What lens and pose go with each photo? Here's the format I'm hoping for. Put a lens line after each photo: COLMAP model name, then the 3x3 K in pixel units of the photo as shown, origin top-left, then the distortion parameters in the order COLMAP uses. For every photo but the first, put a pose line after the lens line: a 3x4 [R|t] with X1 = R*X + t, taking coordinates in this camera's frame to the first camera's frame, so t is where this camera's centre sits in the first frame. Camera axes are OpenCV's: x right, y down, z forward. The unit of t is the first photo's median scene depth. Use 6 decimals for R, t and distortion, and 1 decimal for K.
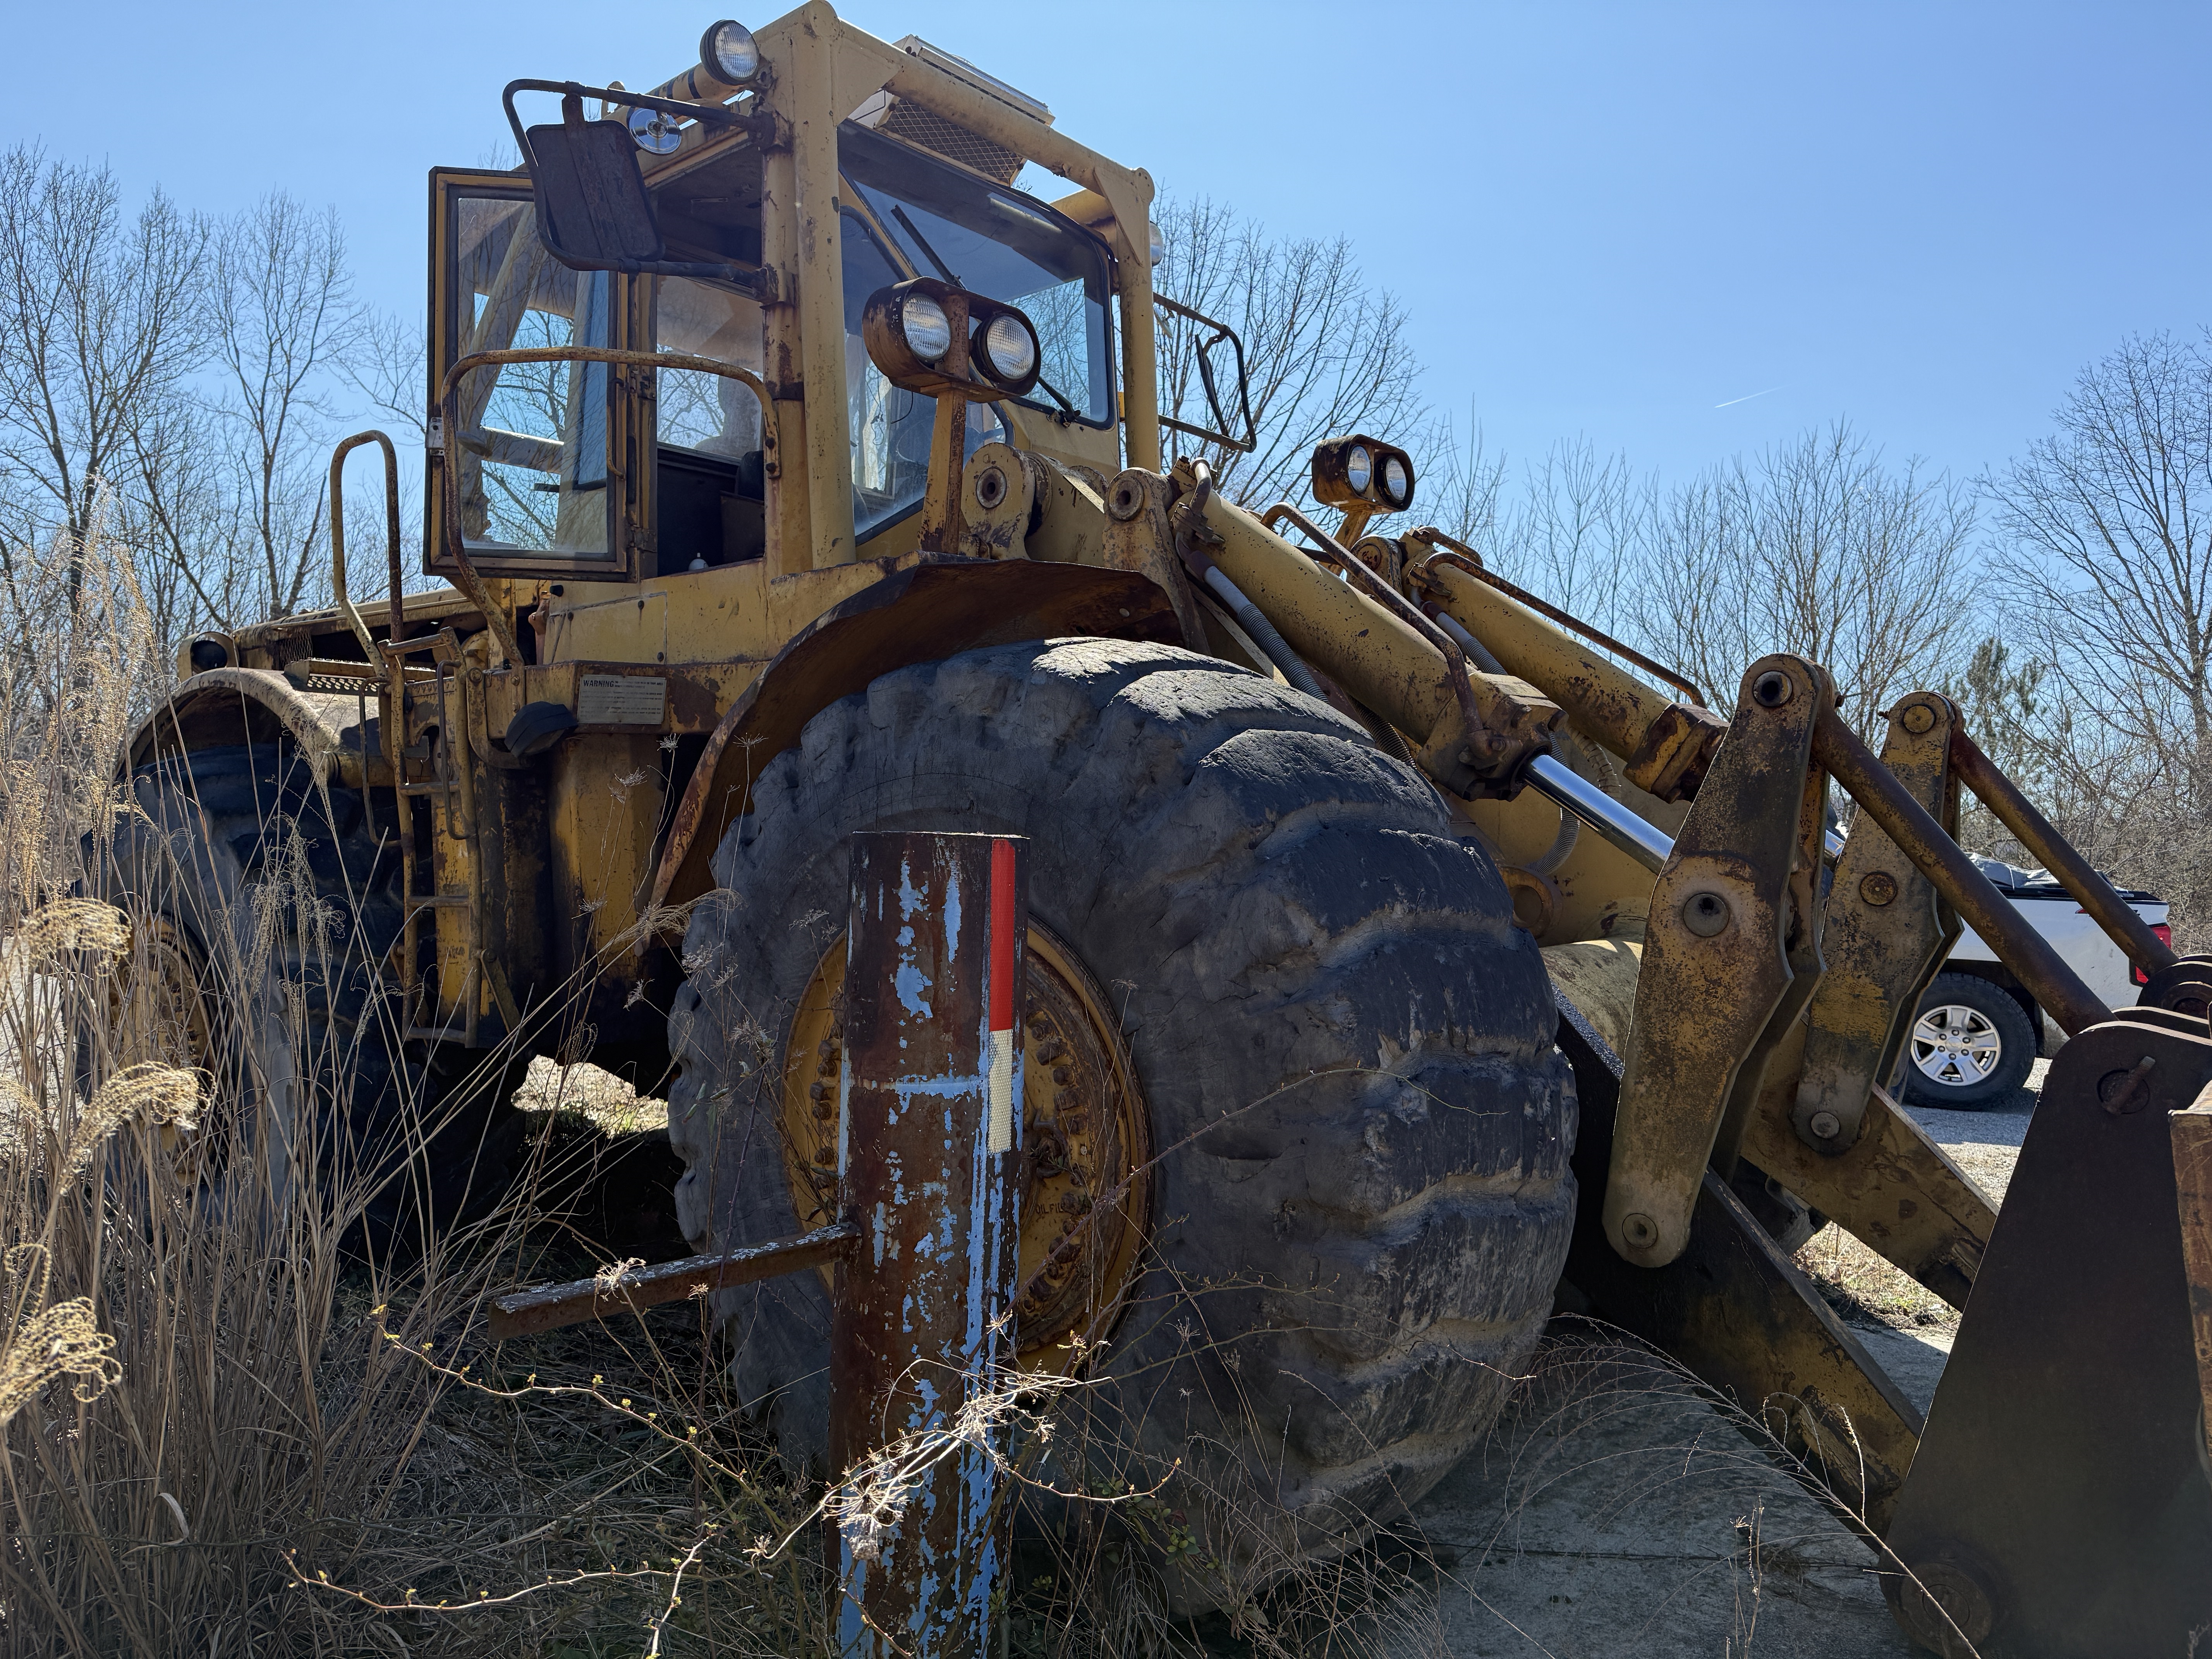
lens RADIAL K [[1511.7, 0, 1099.2], [0, 1511.7, 833.1], [0, 0, 1]] dist [0.087440, -0.110446]
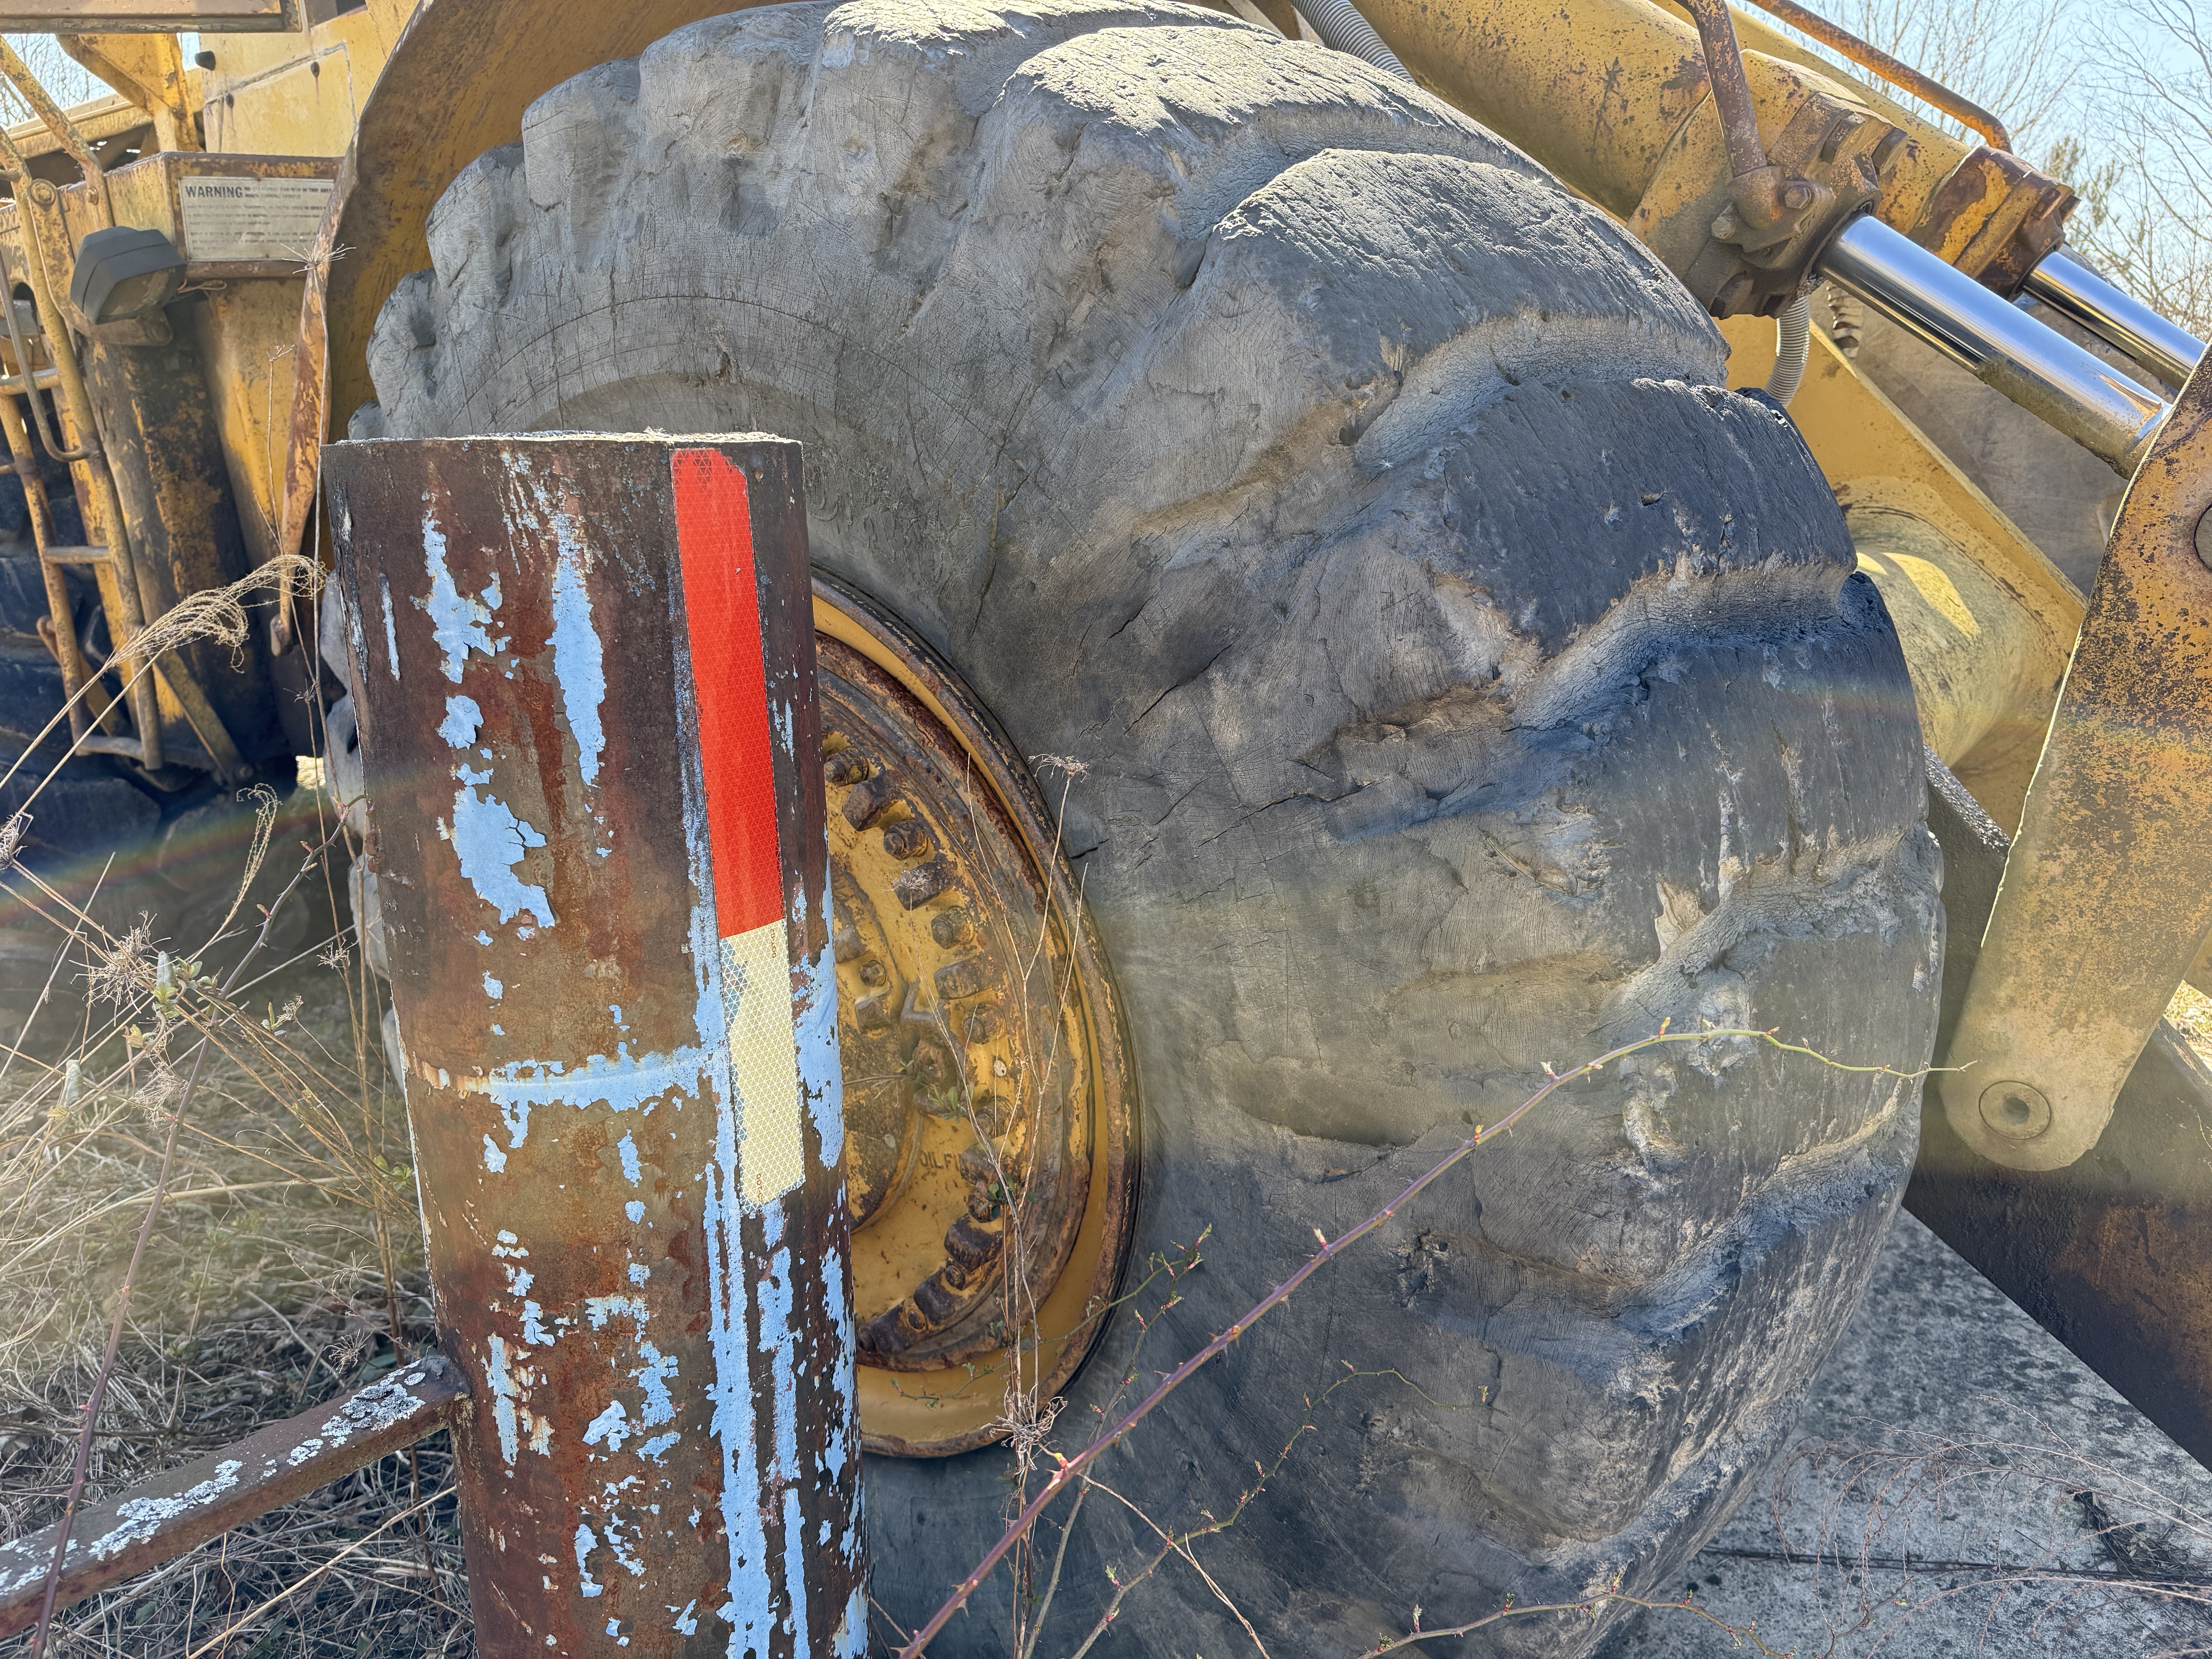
lens RADIAL K [[1511.7, 0, 1099.2], [0, 1511.7, 833.1], [0, 0, 1]] dist [0.087440, -0.110446]
pose [[0.999108, -0.042098, -0.003284, 0.030731], [0.041439, 0.962559, 0.267887, -0.001210], [-0.008116, -0.267785, 0.963445, 0.584234]]
